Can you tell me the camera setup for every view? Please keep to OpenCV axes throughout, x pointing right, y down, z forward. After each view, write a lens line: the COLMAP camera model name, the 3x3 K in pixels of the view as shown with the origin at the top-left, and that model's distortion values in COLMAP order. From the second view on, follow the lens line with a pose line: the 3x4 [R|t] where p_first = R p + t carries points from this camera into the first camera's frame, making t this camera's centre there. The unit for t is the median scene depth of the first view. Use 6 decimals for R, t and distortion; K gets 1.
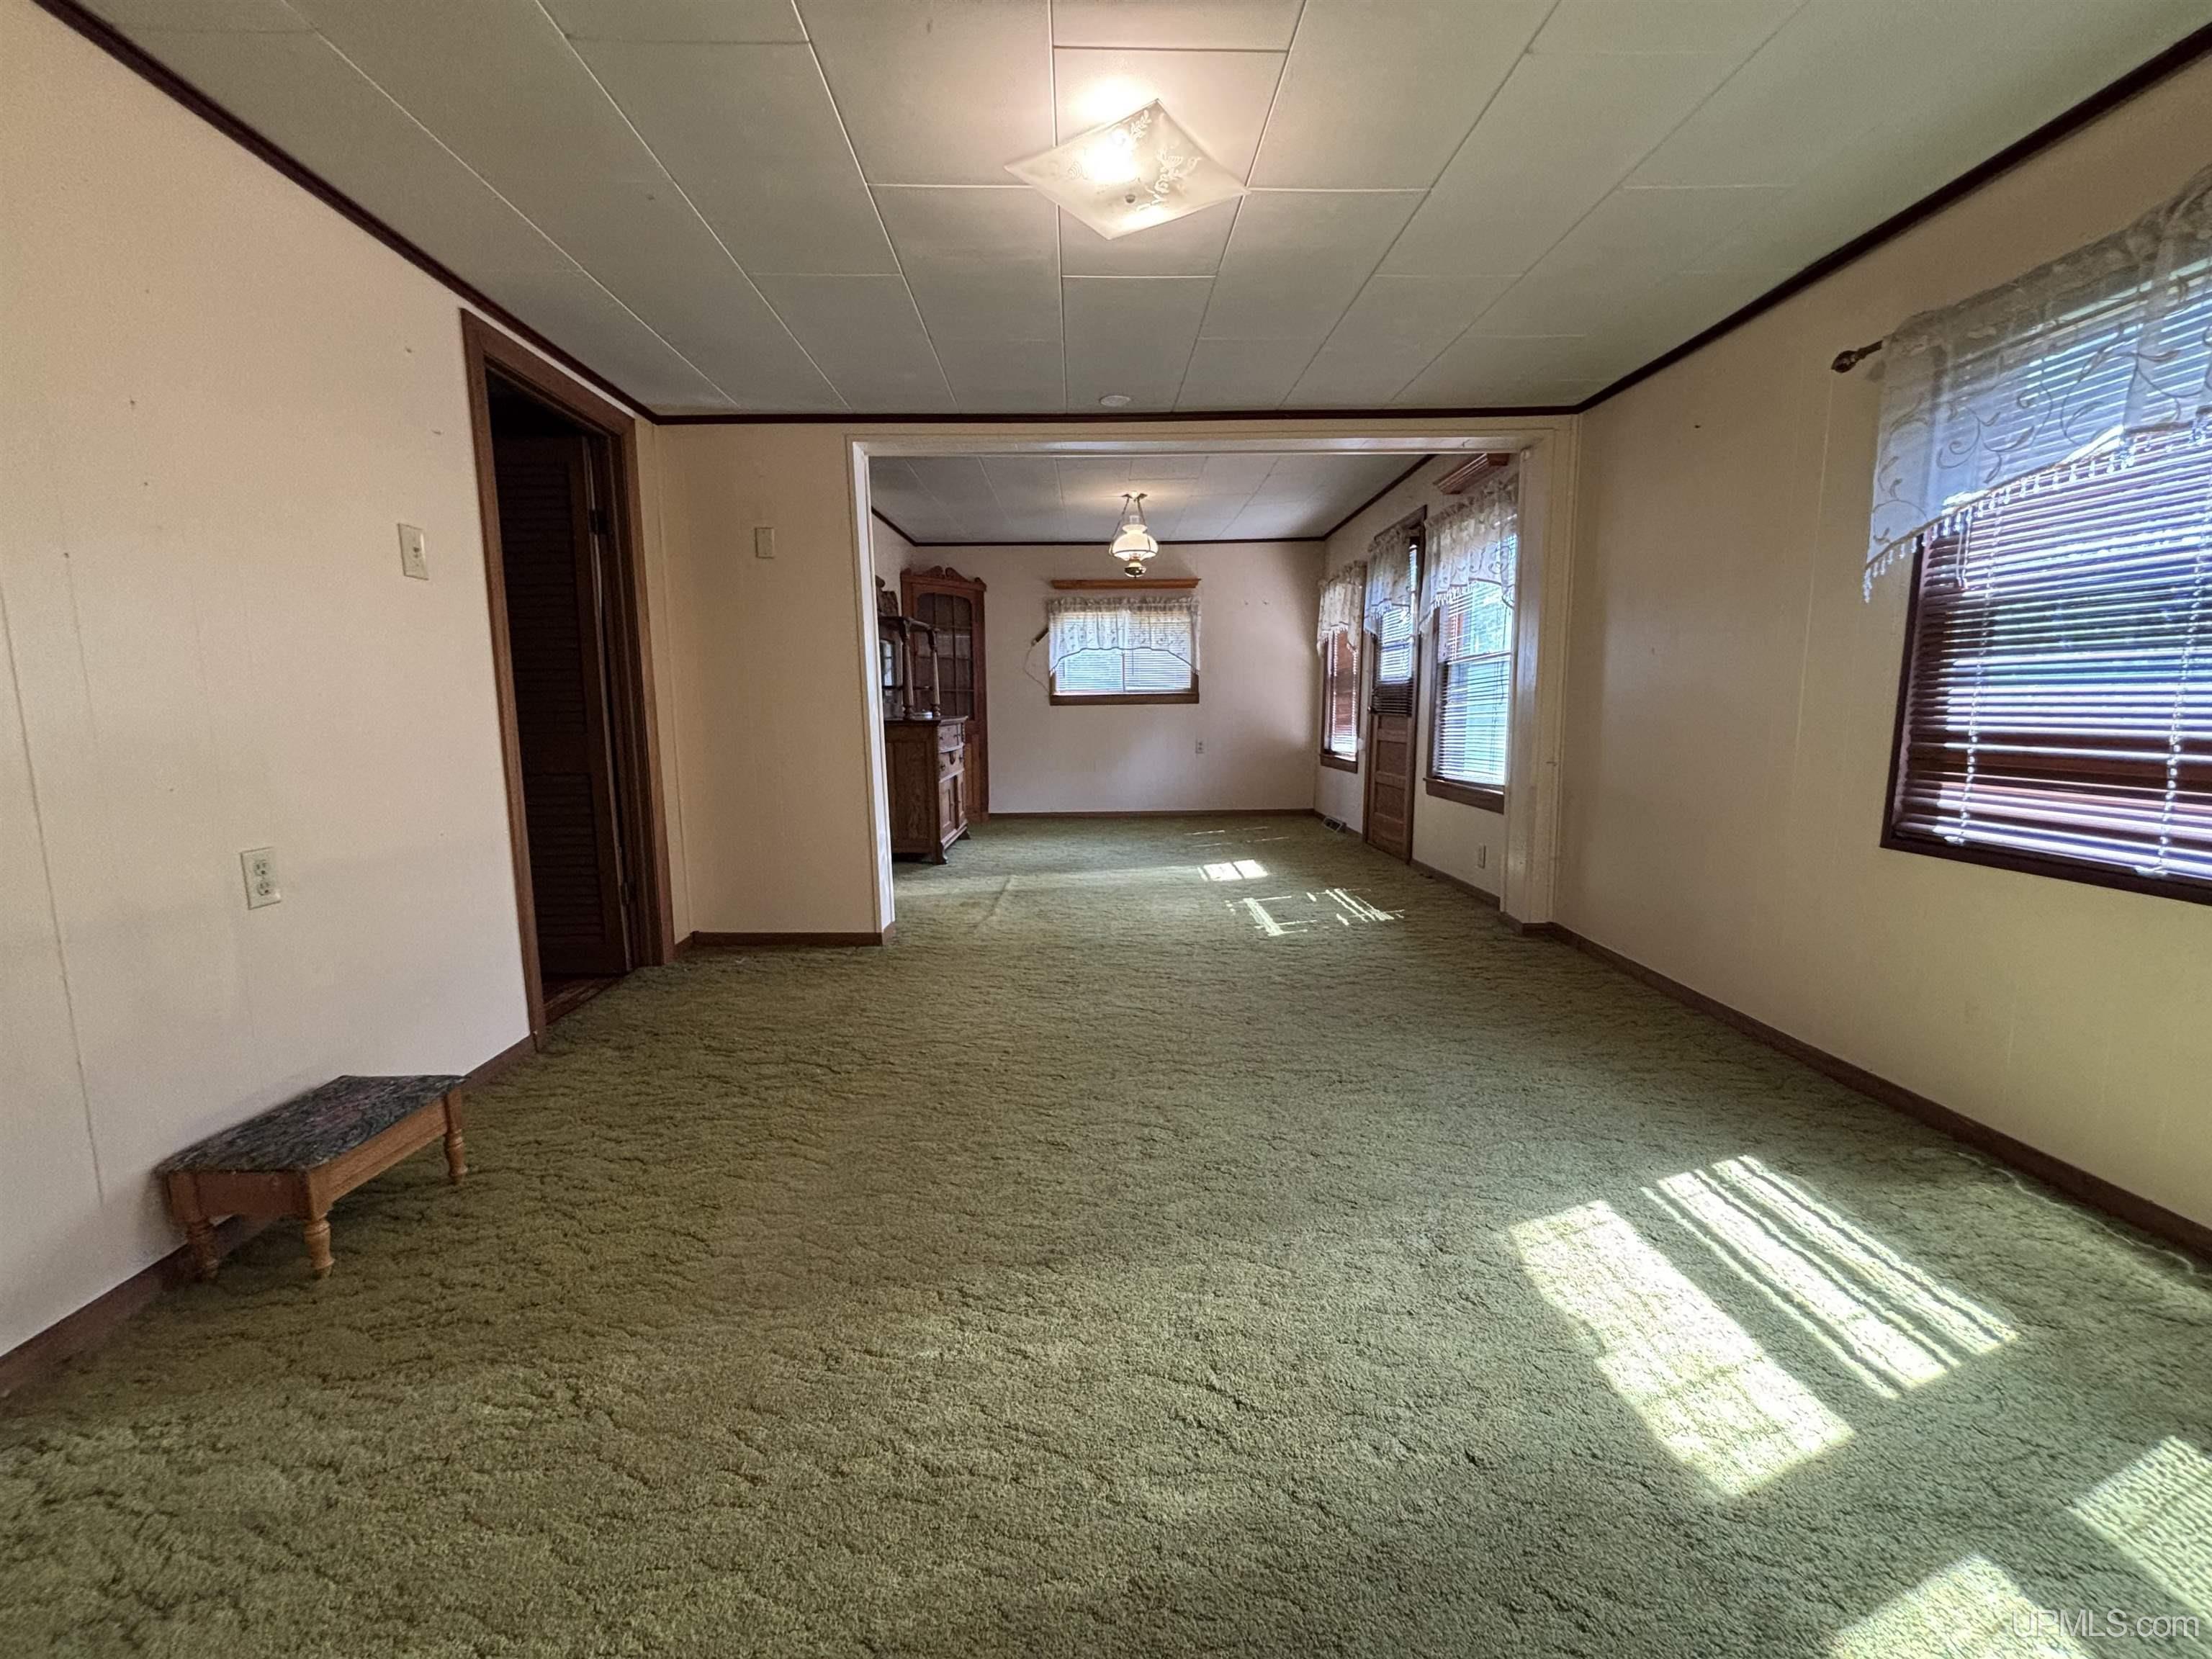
lens RADIAL K [[894.9, 0, 1107.9], [0, 894.9, 824.9], [0, 0, 1]] dist [-0.000629, 0.000857]
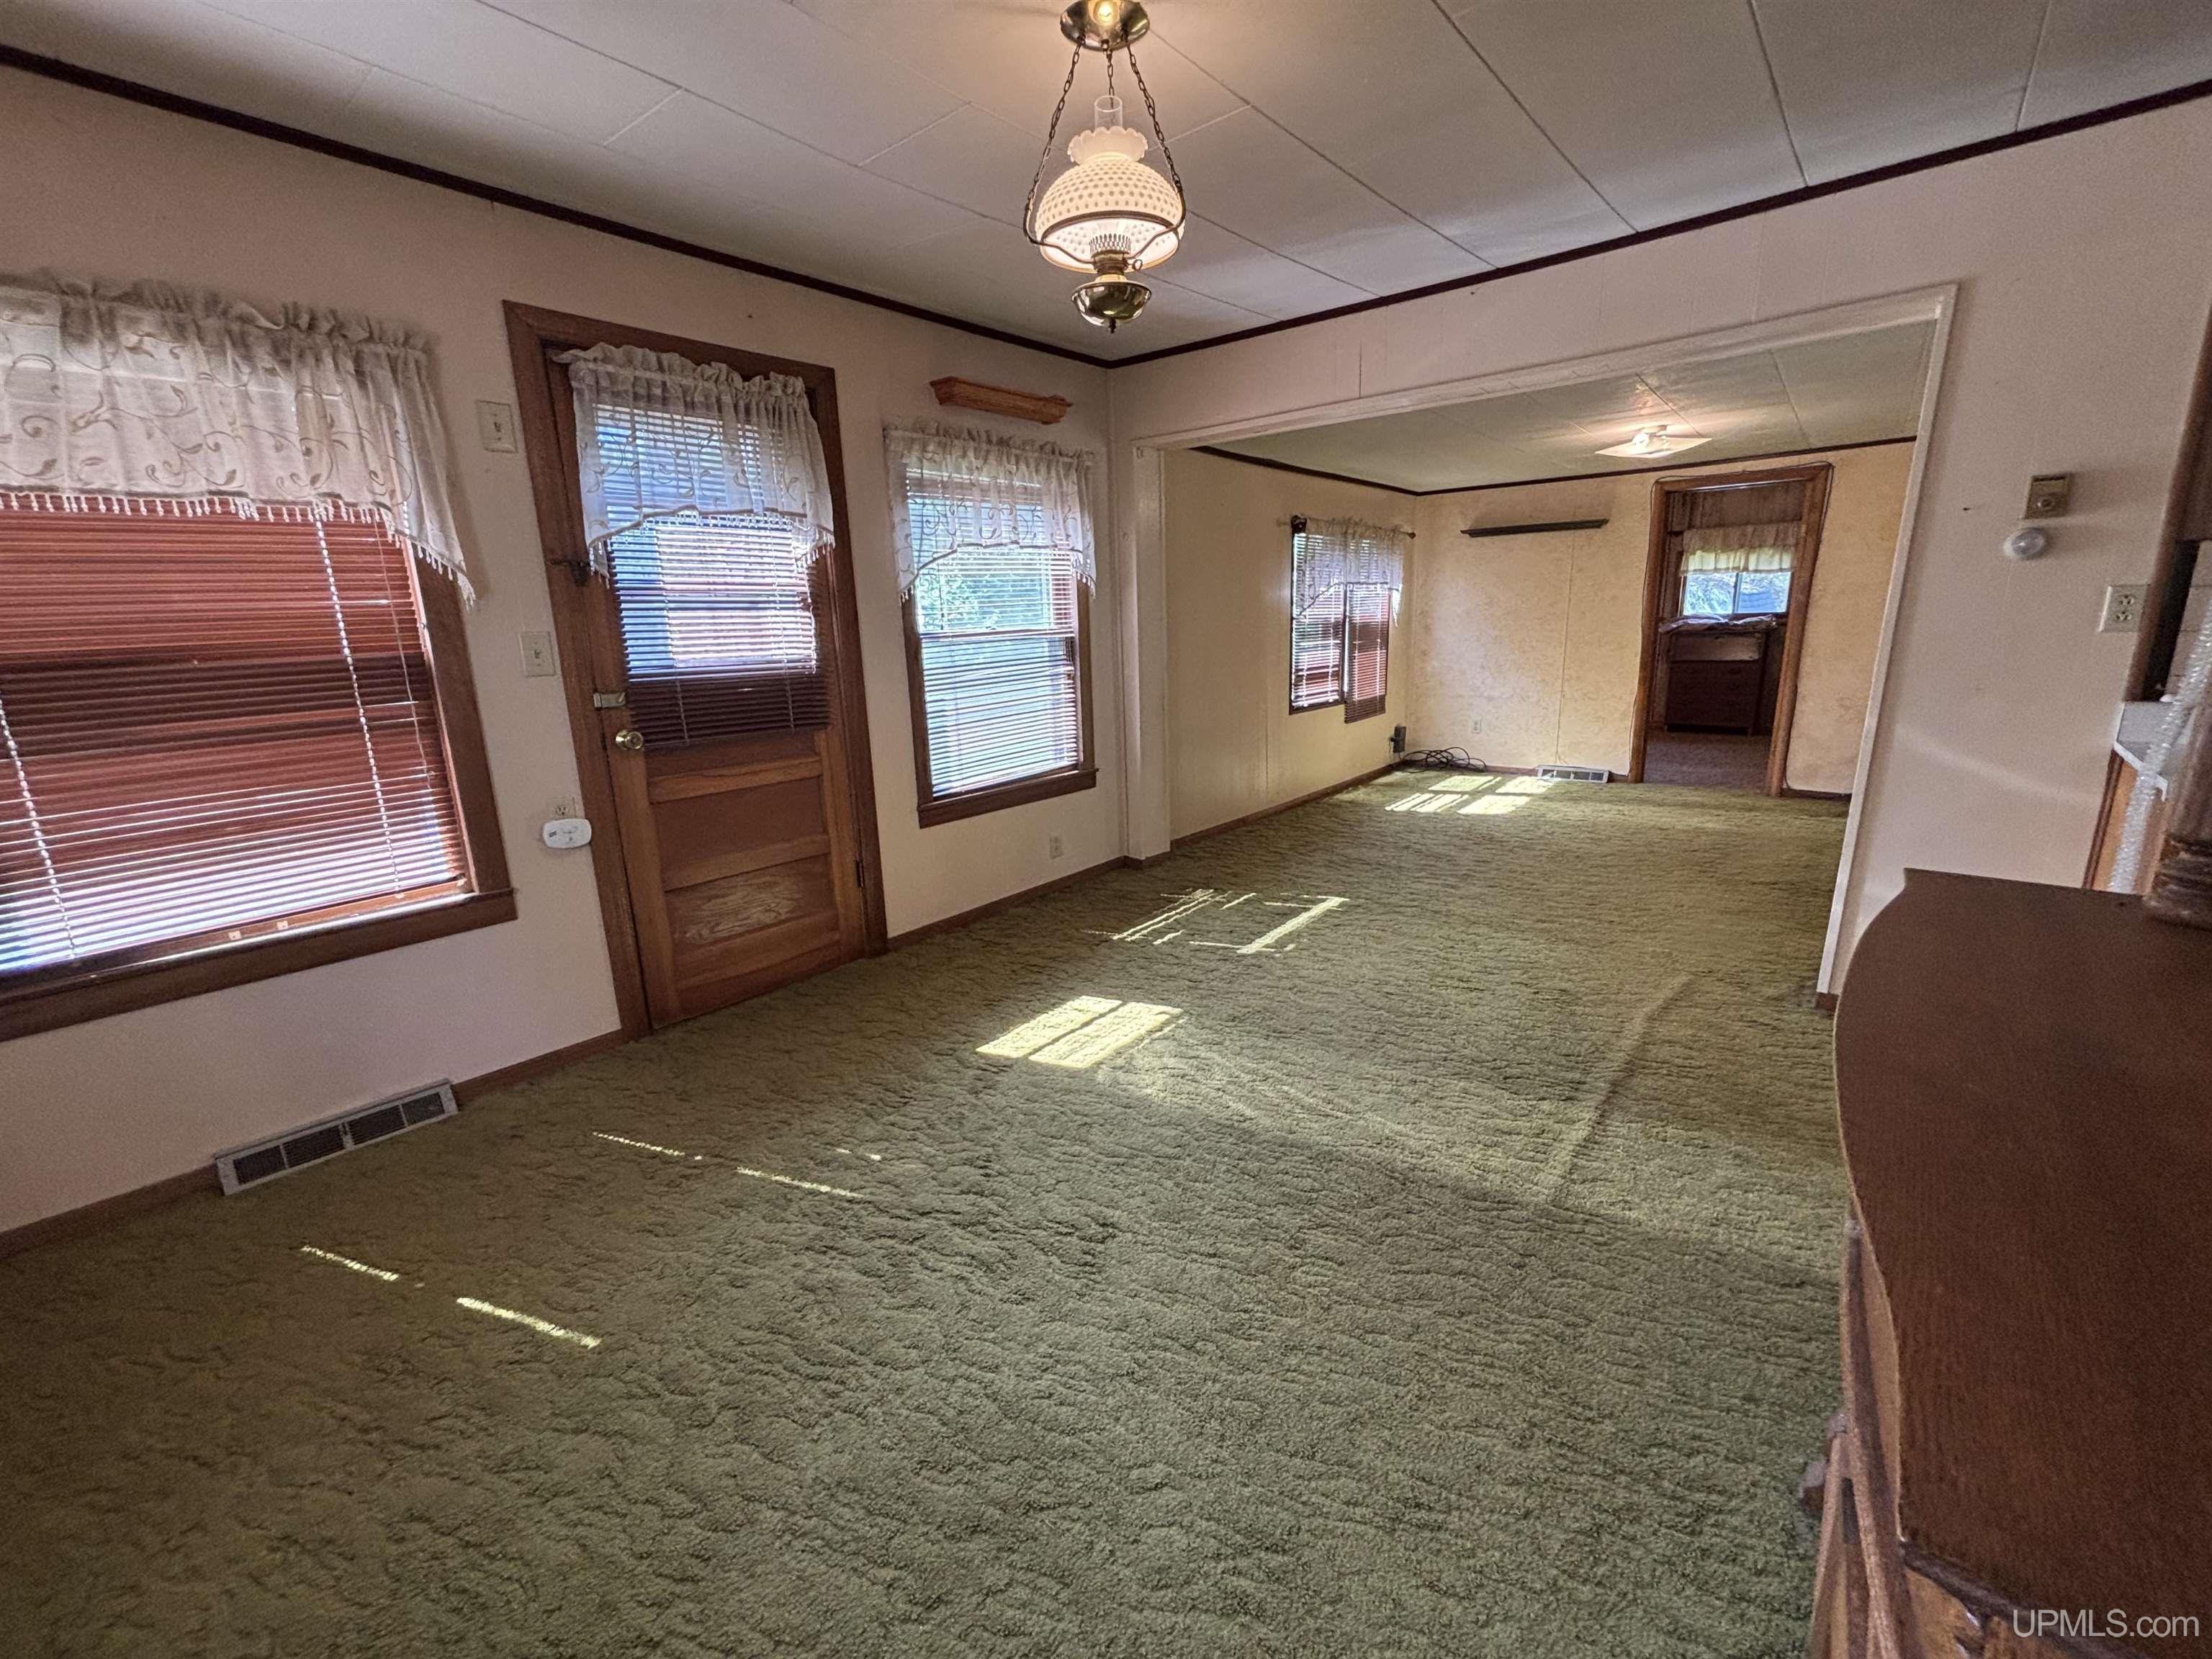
lens RADIAL K [[894.9, 0, 1101.3], [0, 894.9, 824.8], [0, 0, 1]] dist [-0.000629, 0.000857]
pose [[-0.728439, -0.121413, 0.674266, -0.545285], [0.131158, 0.941255, 0.311185, -0.588643], [-0.672439, 0.315115, -0.669723, 3.405516]]
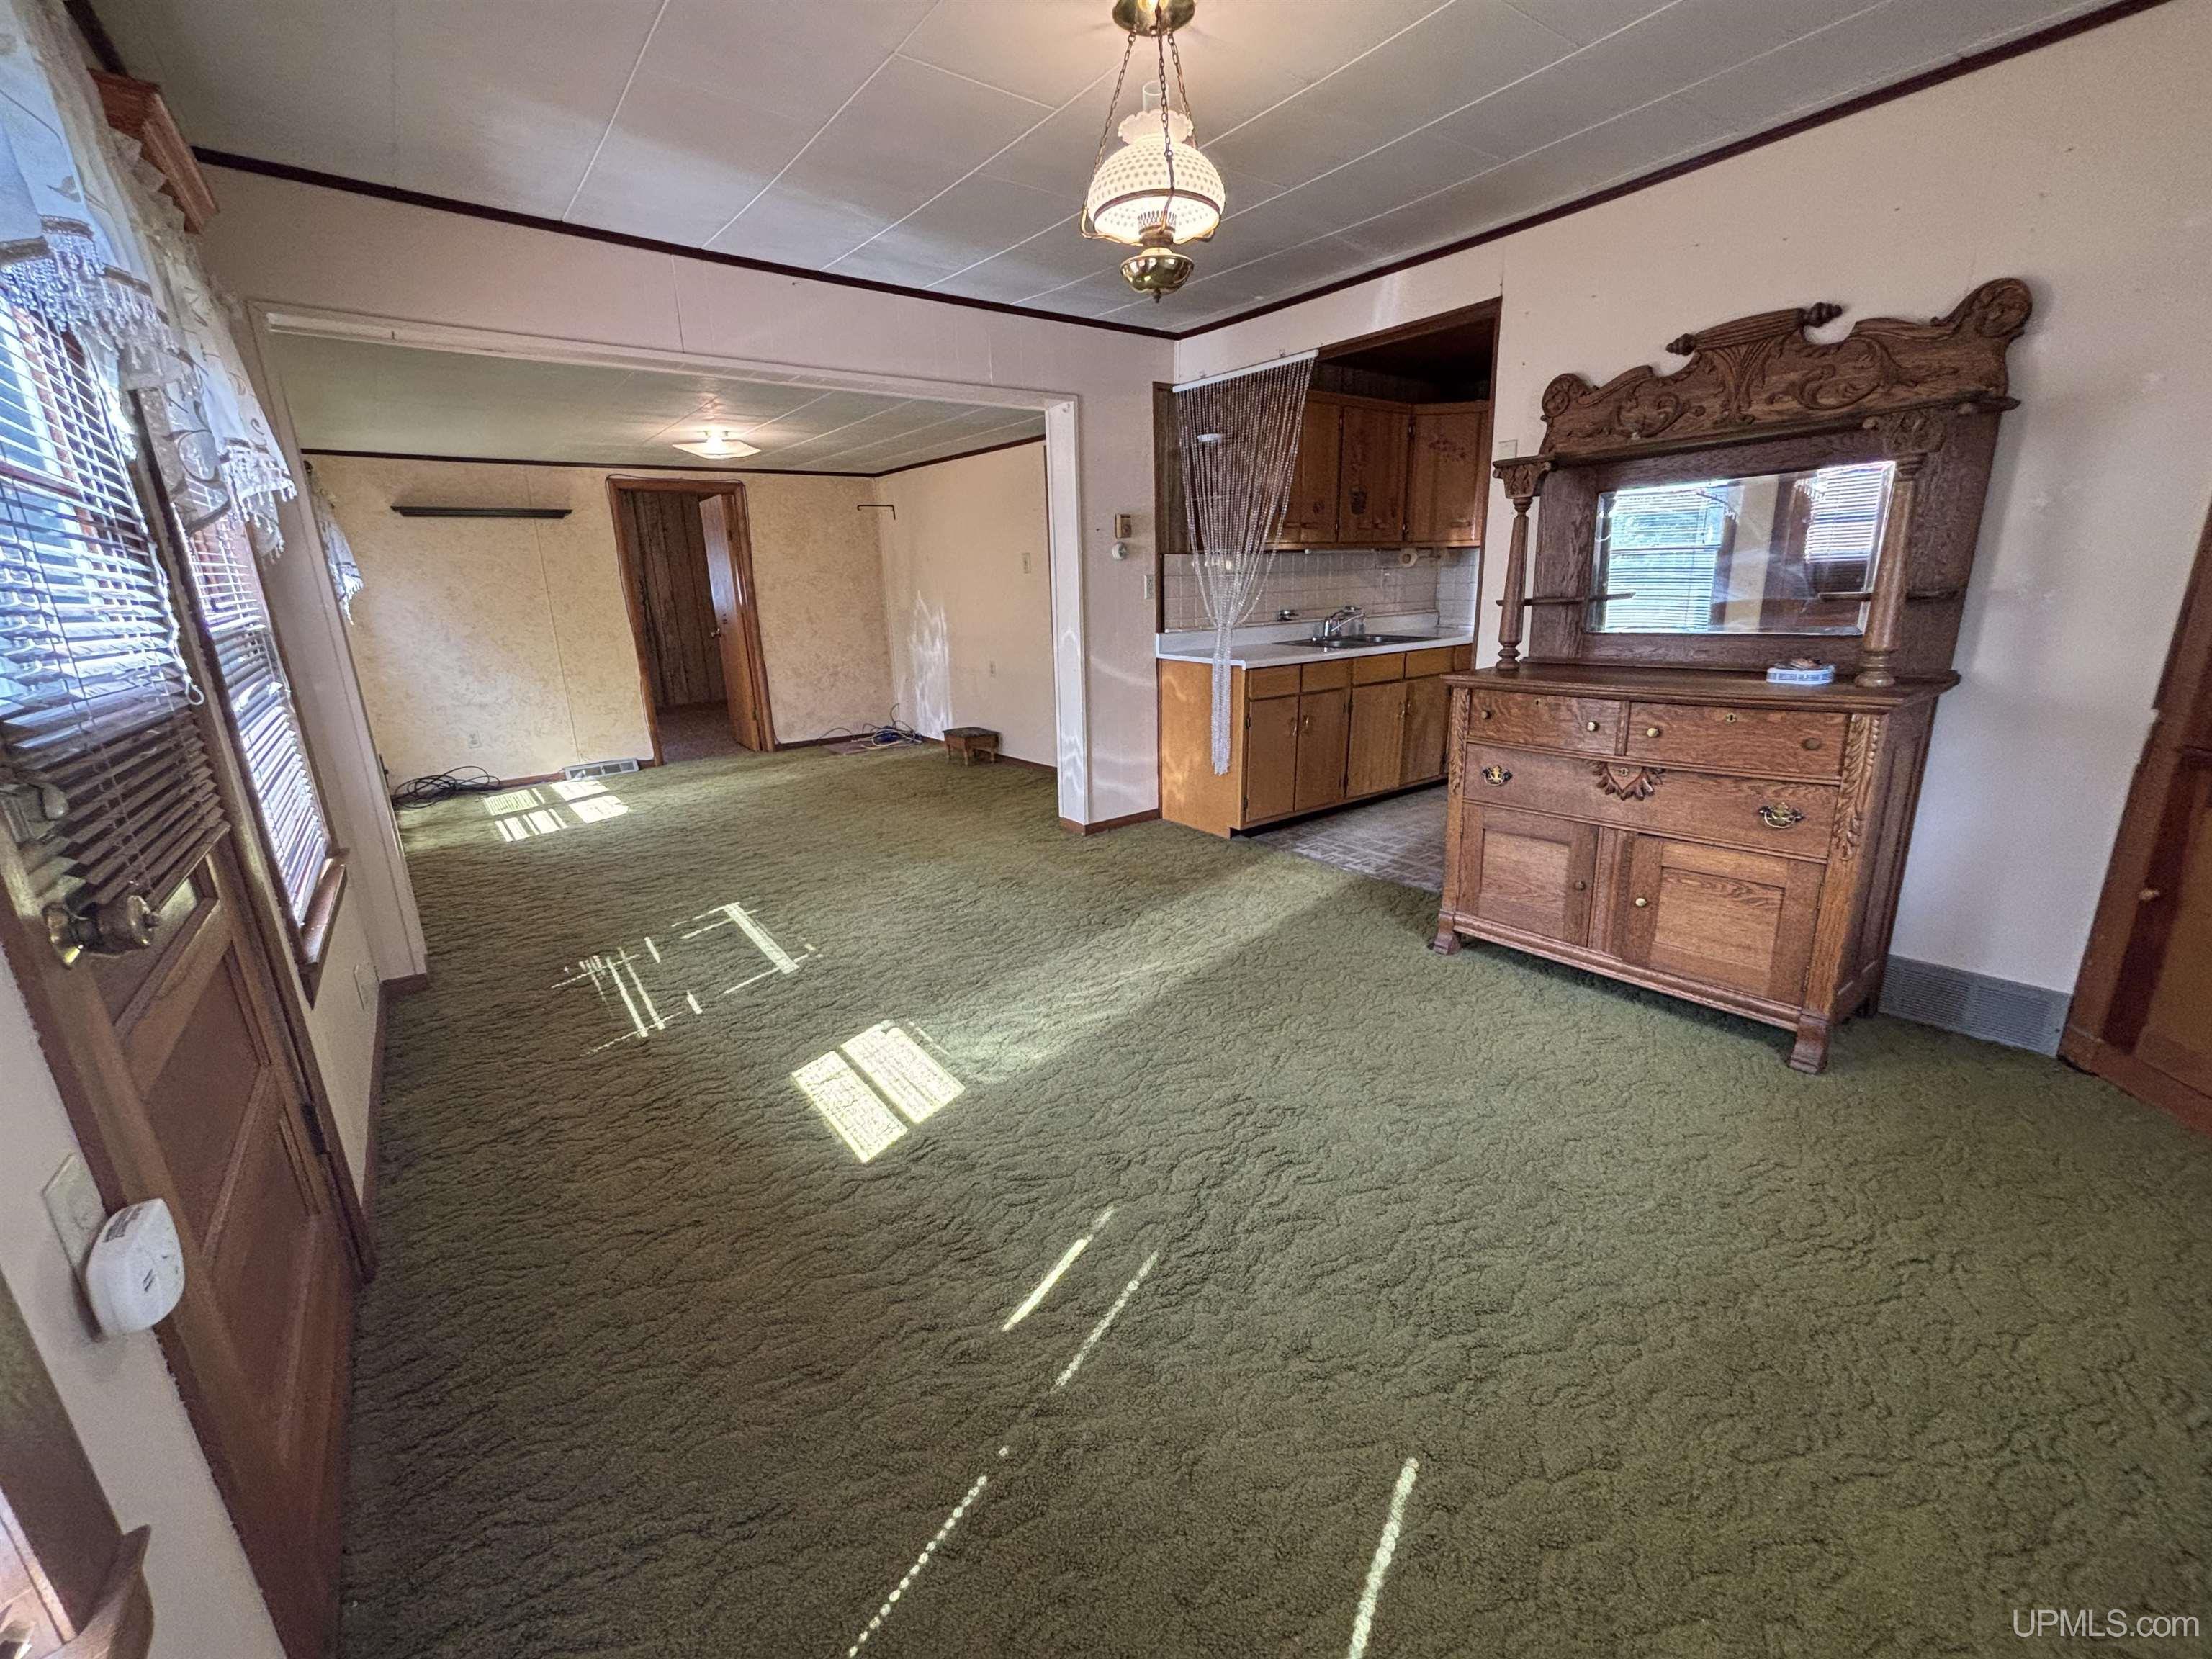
lens RADIAL K [[894.9, 0, 1104.2], [0, 894.9, 830.0], [0, 0, 1]] dist [-0.000629, 0.000857]
pose [[-0.815897, 0.191453, -0.545579, 0.948474], [-0.037259, 0.924217, 0.380045, -0.613425], [0.576995, 0.330406, -0.746933, 3.538925]]
